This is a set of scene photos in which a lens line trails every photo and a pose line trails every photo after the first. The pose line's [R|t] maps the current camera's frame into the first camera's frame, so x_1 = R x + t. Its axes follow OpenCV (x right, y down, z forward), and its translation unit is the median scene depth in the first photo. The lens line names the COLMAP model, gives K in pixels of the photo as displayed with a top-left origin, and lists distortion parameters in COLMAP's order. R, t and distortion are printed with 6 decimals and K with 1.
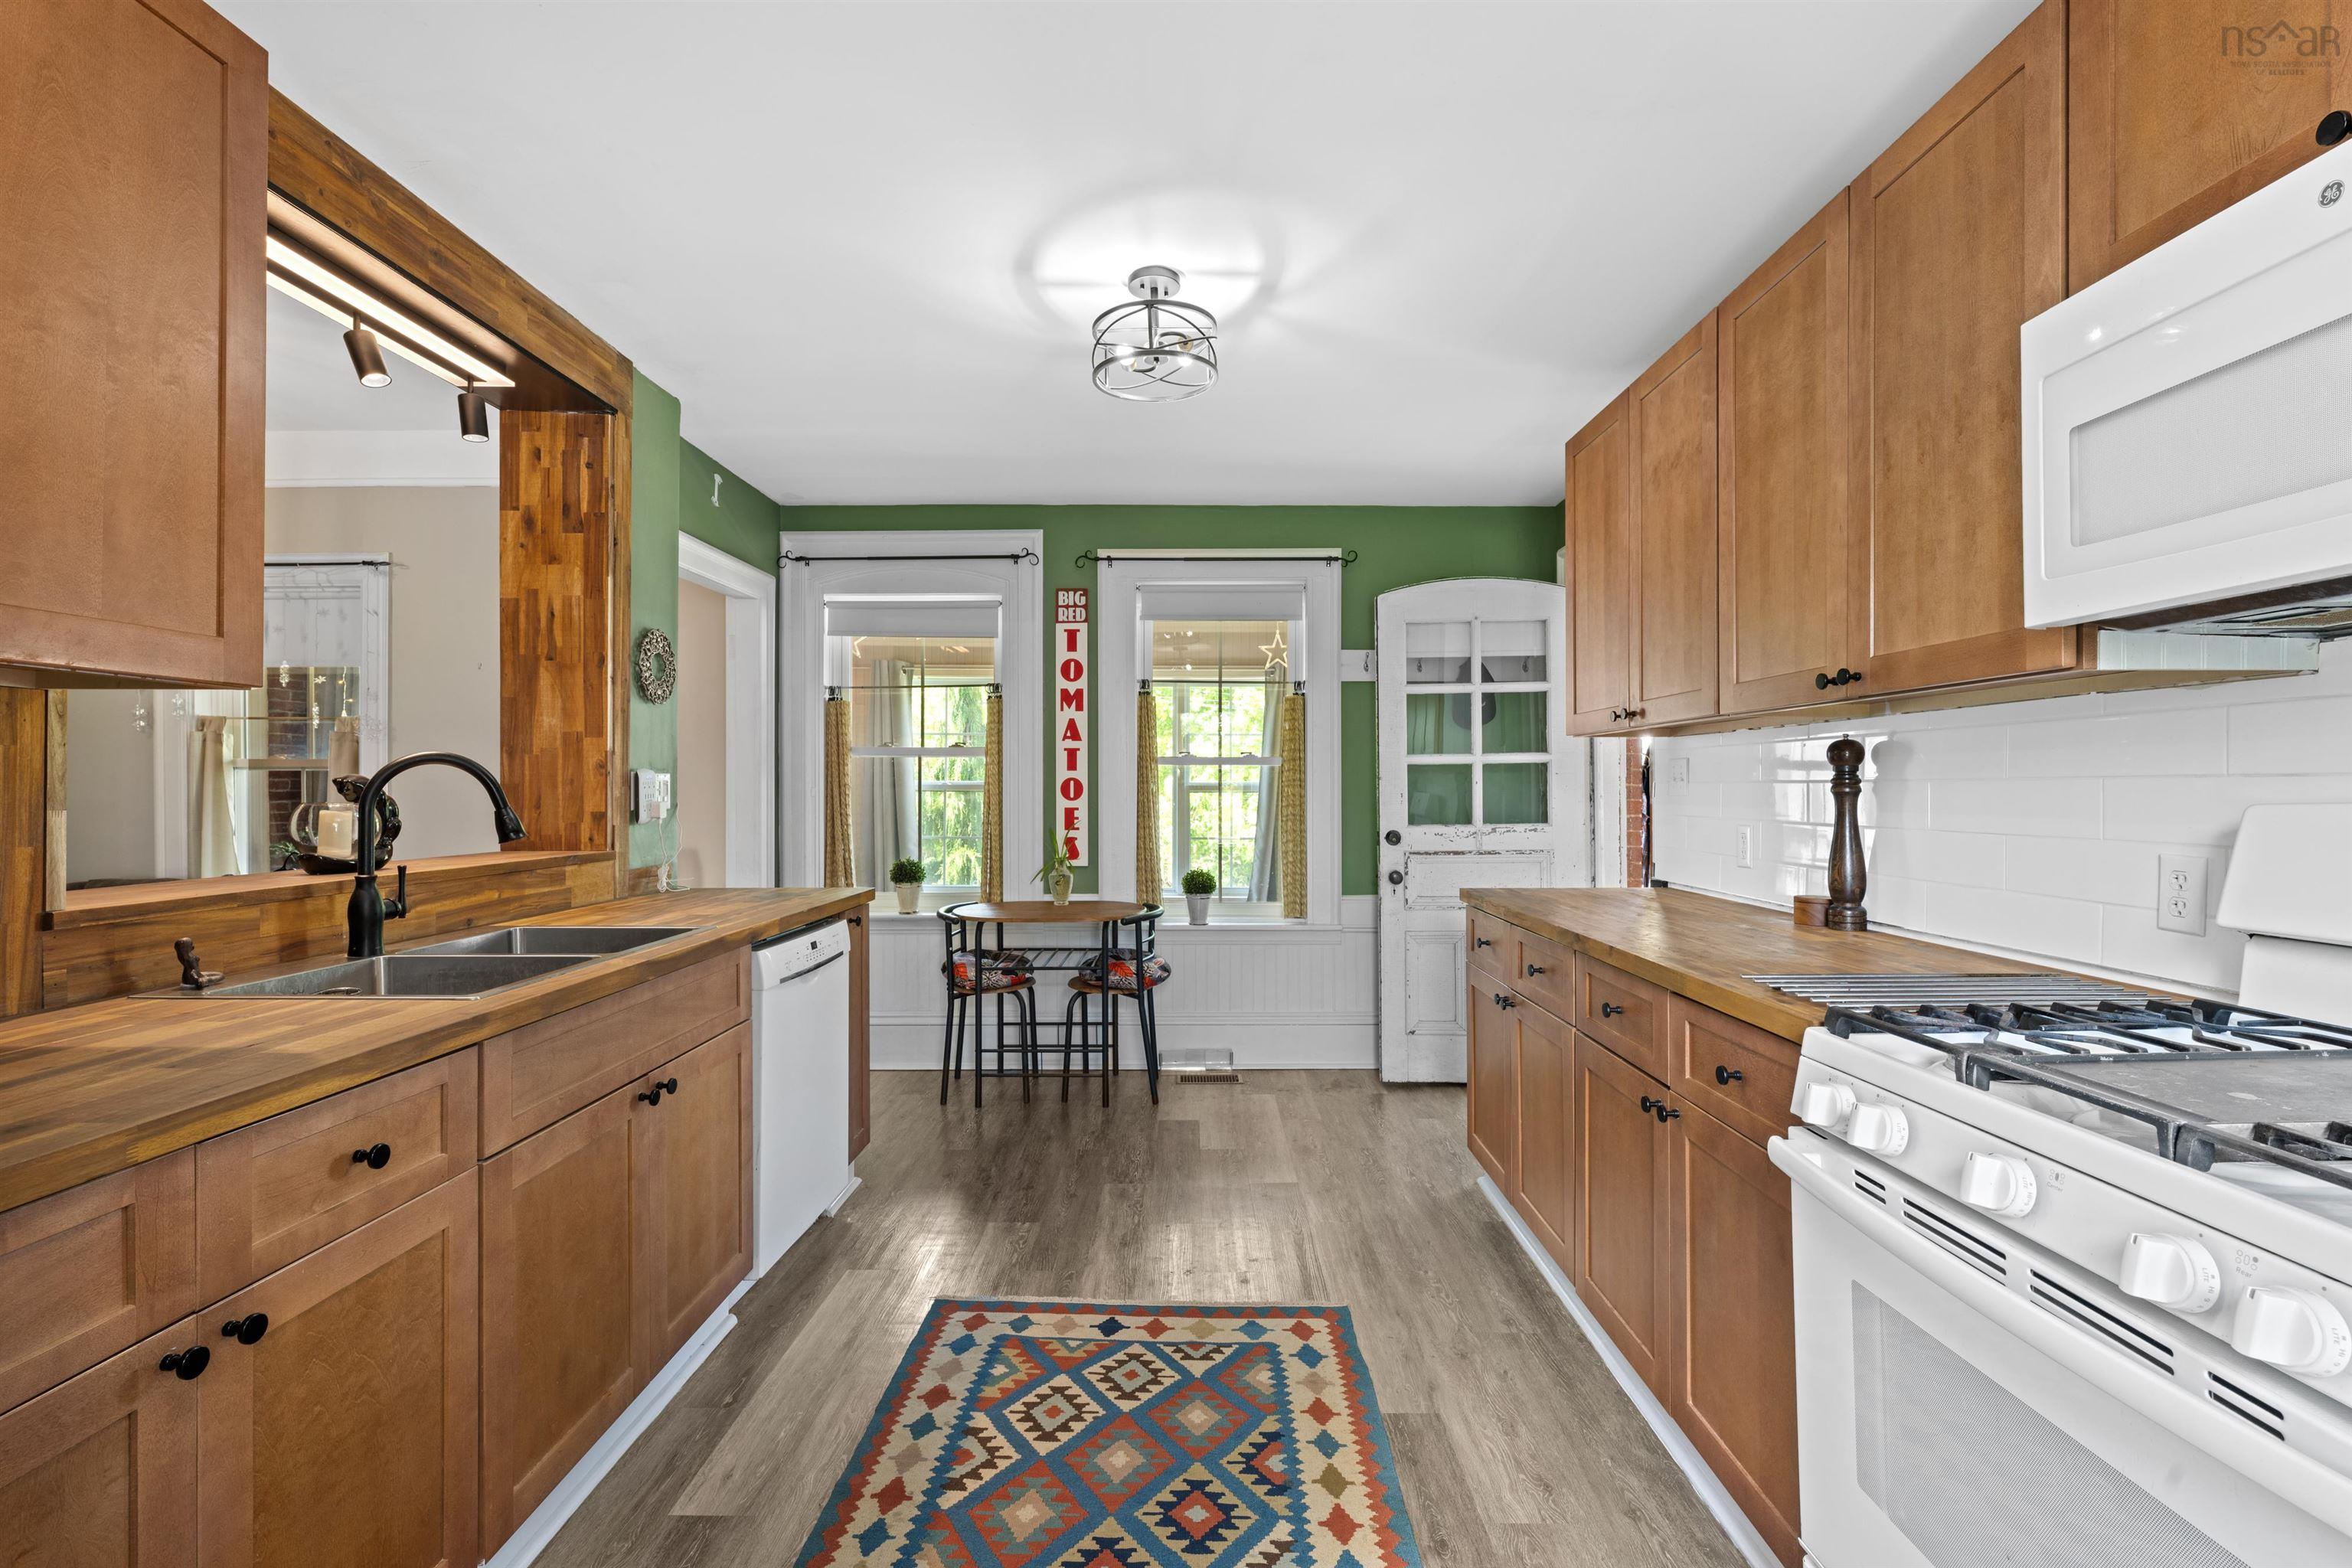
lens RADIAL K [[1078.7, 0, 1171.9], [0, 1078.7, 780.7], [0, 0, 1]] dist [-0.000392, -0.000067]
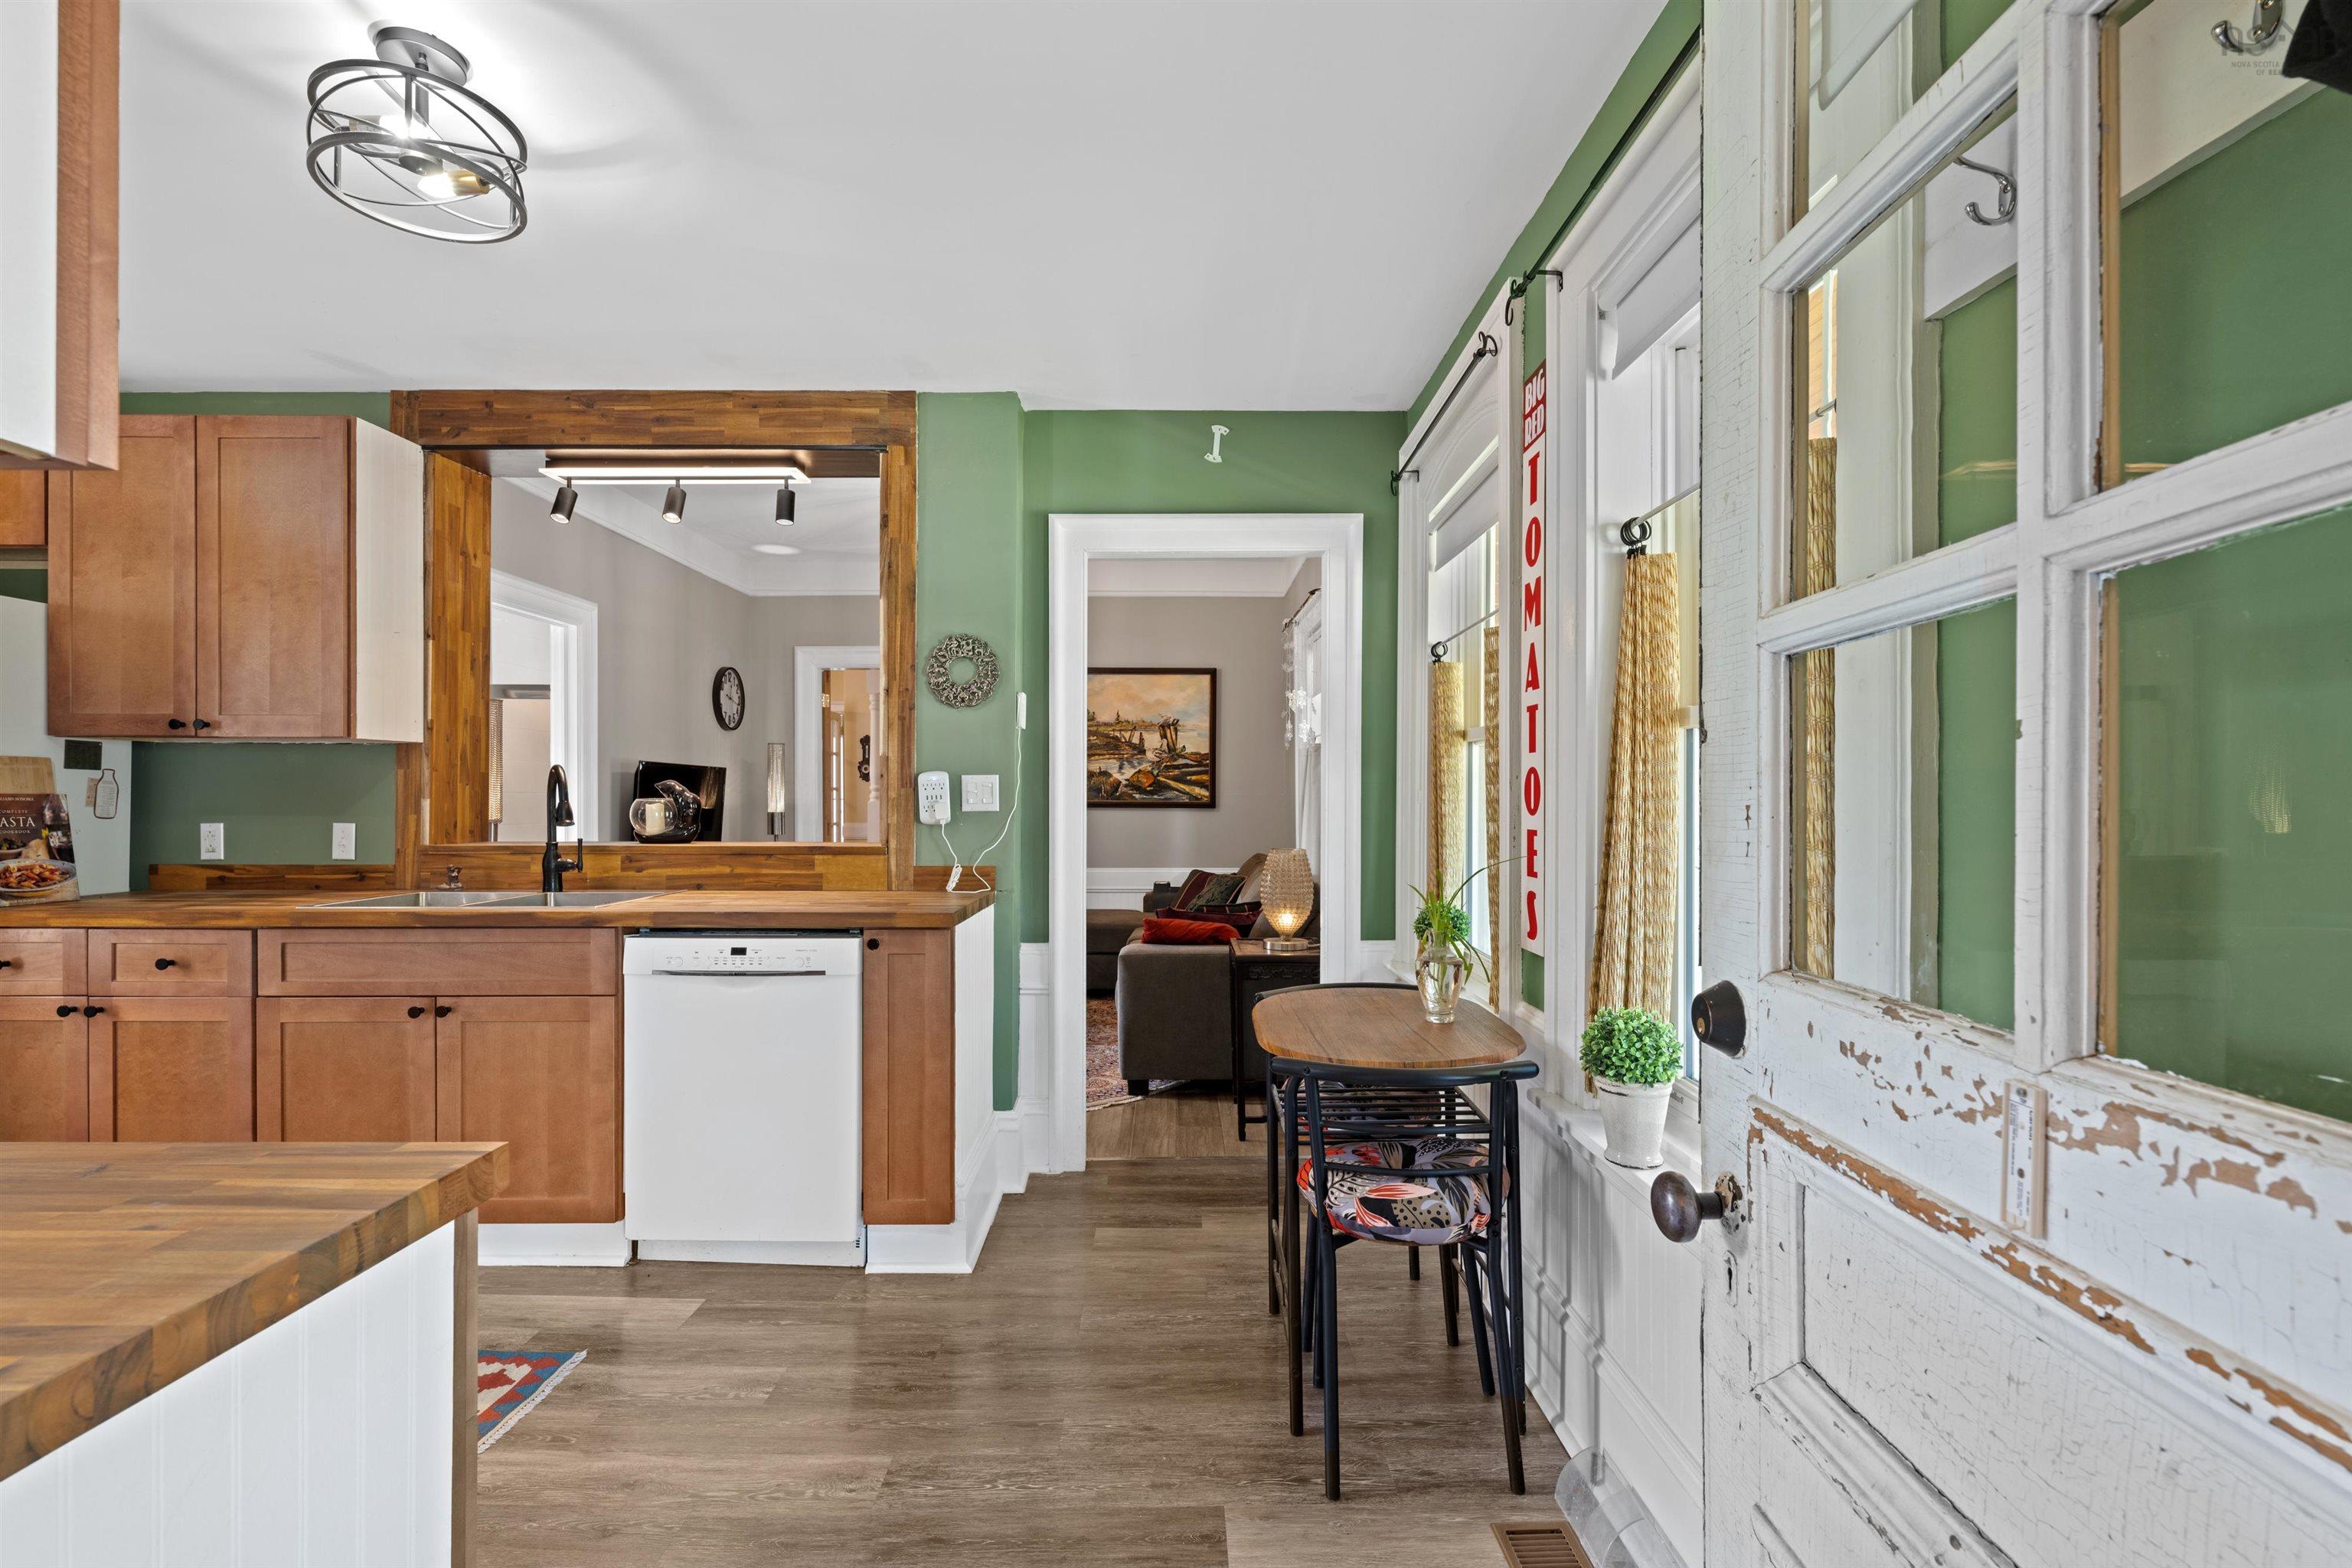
lens RADIAL K [[1078.7, 0, 1169.2], [0, 1078.7, 802.1], [0, 0, 1]] dist [-0.000392, -0.000067]
pose [[0.005863, 0.004809, -0.999971, 0.767488], [0.004735, 0.999977, 0.004836, 0.020219], [0.999972, -0.004764, 0.005840, 1.669936]]
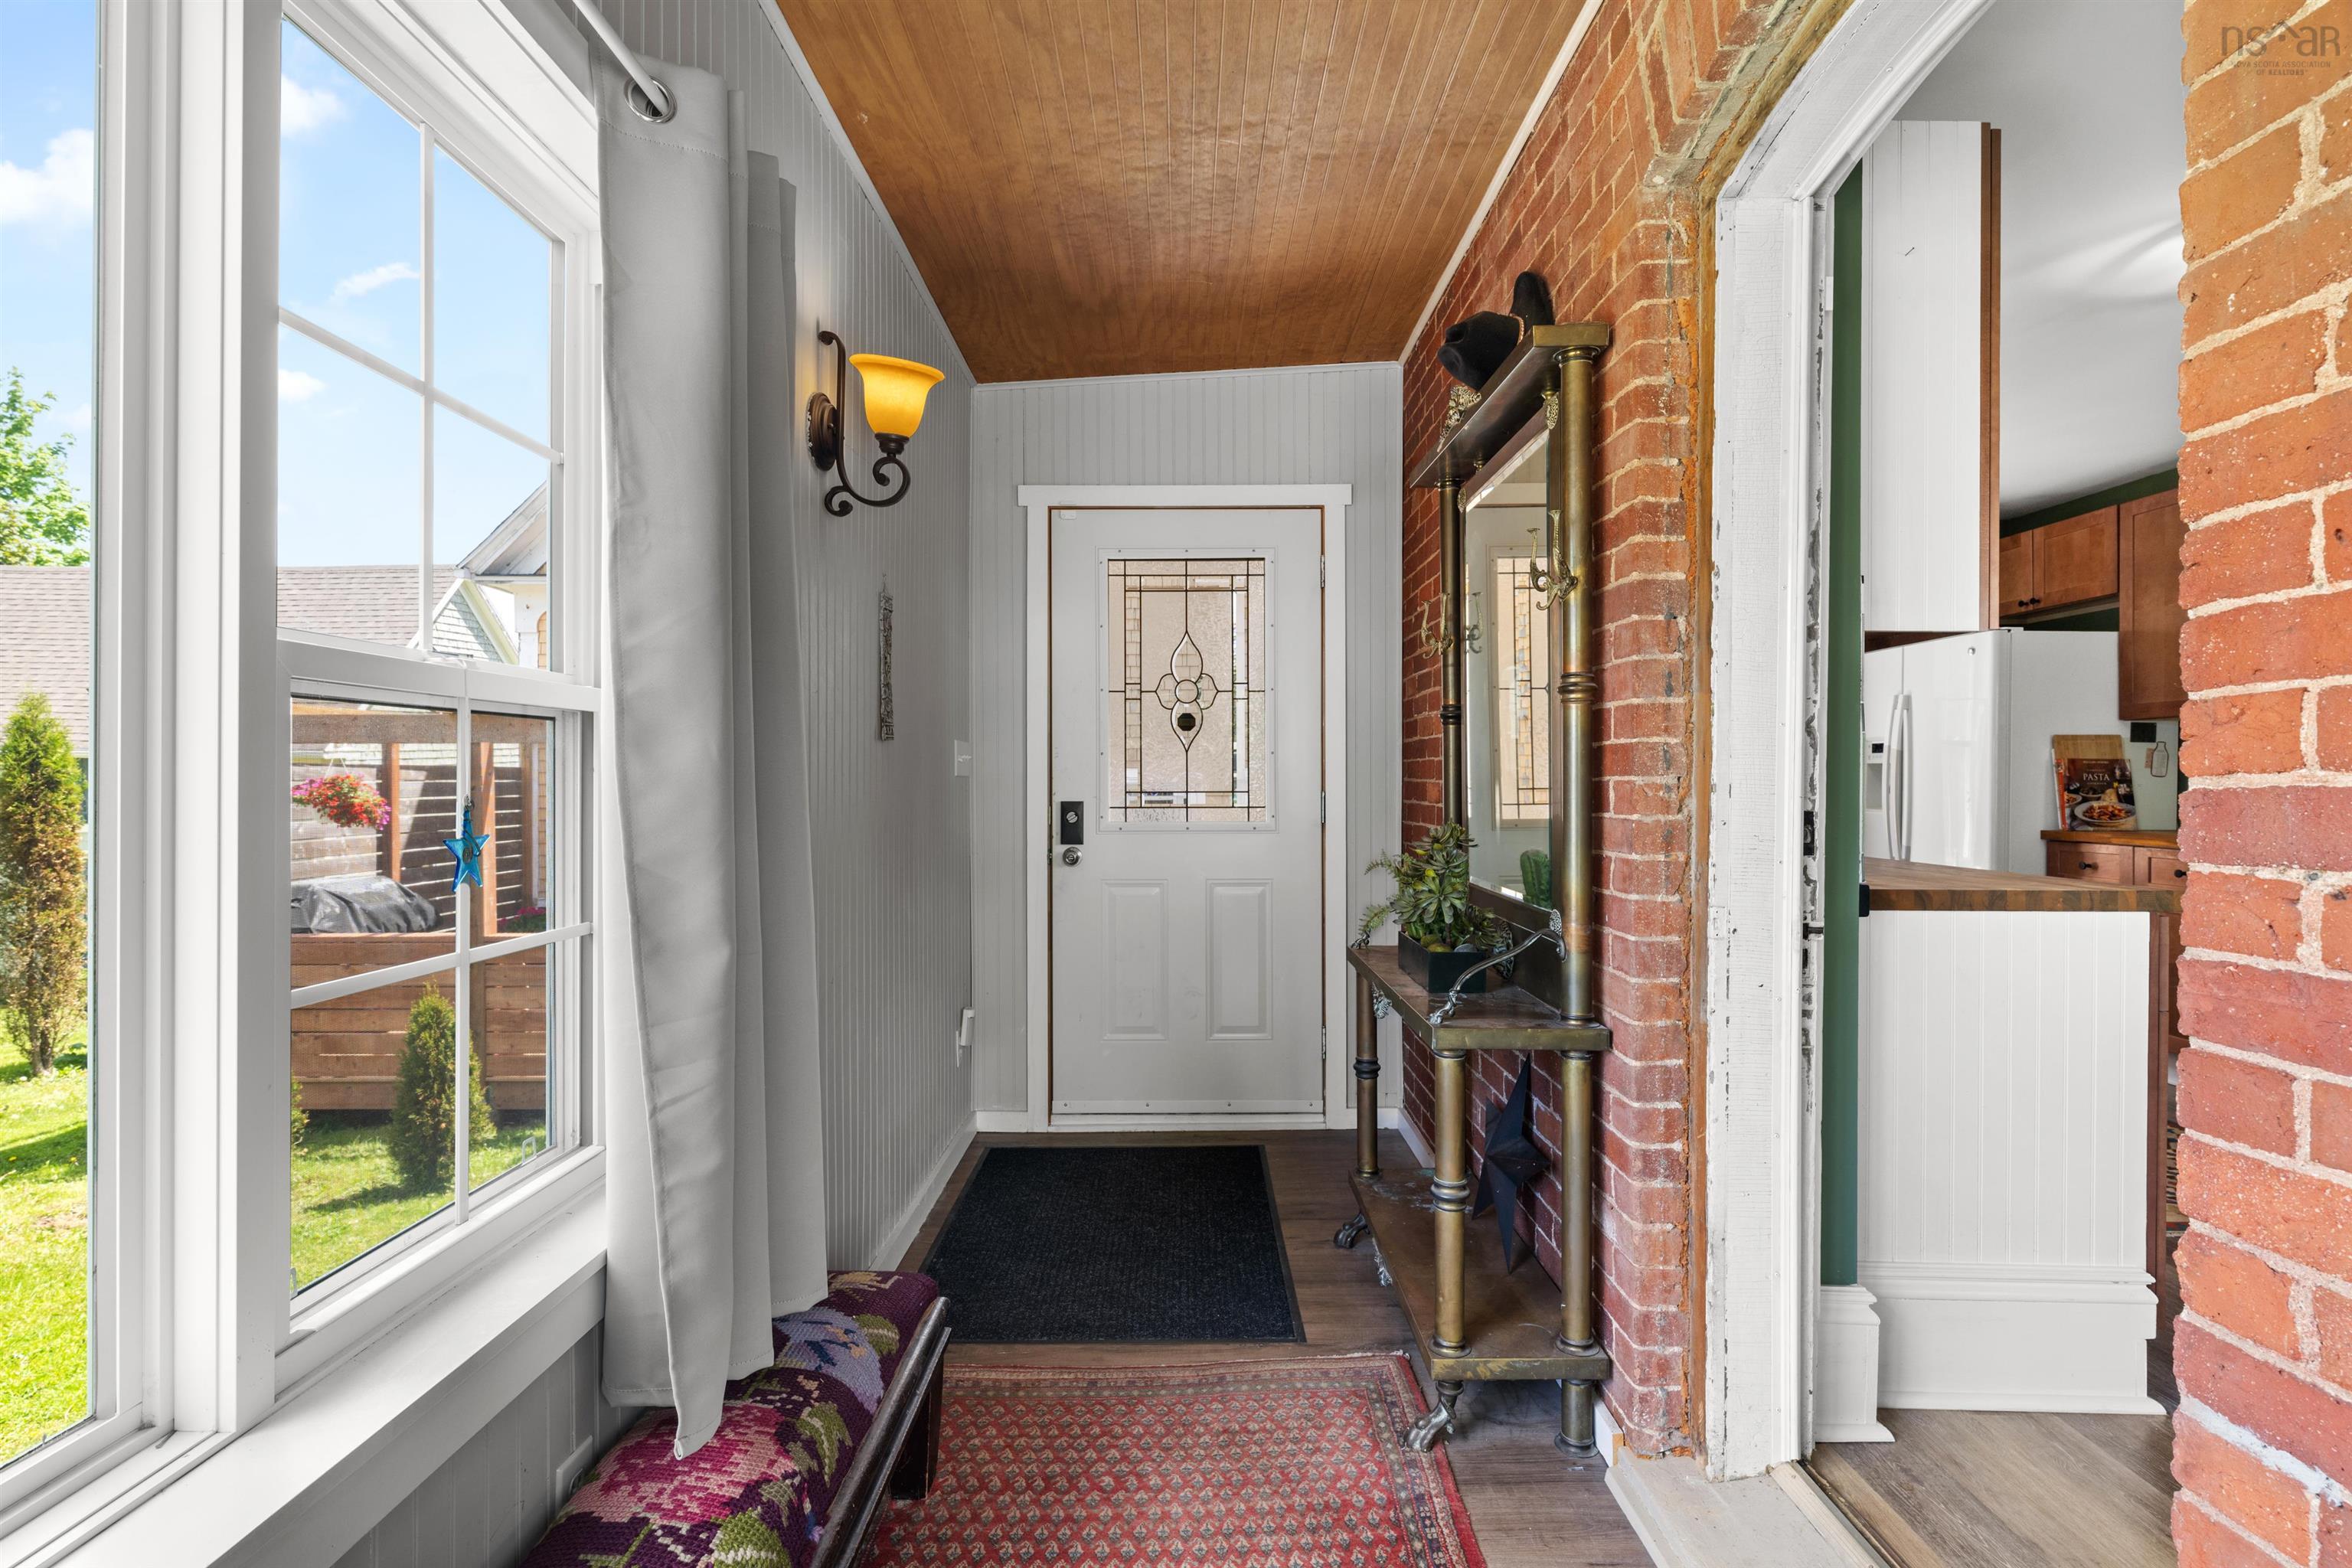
lens RADIAL K [[1078.7, 0, 1174.9], [0, 1078.7, 784.9], [0, 0, 1]] dist [-0.000392, -0.000067]
pose [[-0.999993, 0.002498, 0.002651, 1.124191], [0.002472, 0.999947, -0.009983, 0.068045], [-0.002676, -0.009977, -0.999947, 2.224855]]
